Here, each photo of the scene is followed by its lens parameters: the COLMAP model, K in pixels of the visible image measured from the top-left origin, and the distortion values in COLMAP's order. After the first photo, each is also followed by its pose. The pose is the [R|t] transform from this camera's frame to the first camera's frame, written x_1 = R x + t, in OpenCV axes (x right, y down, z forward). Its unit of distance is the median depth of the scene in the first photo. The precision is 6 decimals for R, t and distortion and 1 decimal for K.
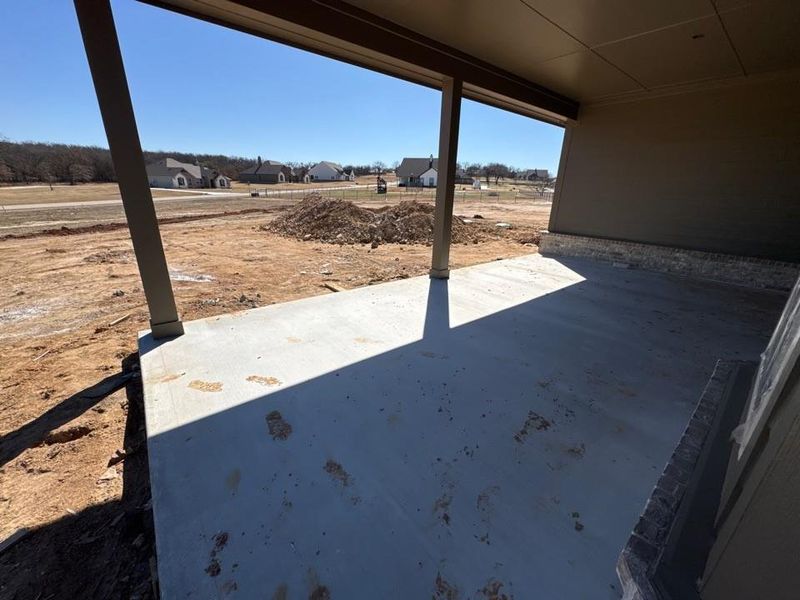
lens RADIAL K [[313.9, 0, 399.1], [0, 313.9, 297.7], [0, 0, 1]] dist [0.004273, -0.000007]
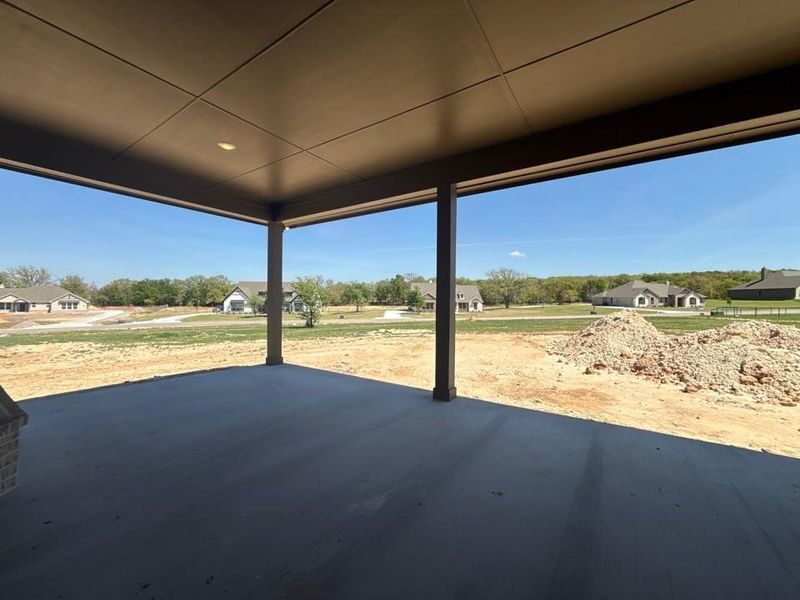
lens RADIAL K [[313.9, 0, 398.3], [0, 313.9, 301.1], [0, 0, 1]] dist [0.004273, -0.000007]
pose [[0.268596, -0.022505, -0.962990, 0.987342], [-0.313248, 0.943347, -0.109417, -0.245534], [0.910896, 0.331043, 0.246330, 0.764734]]
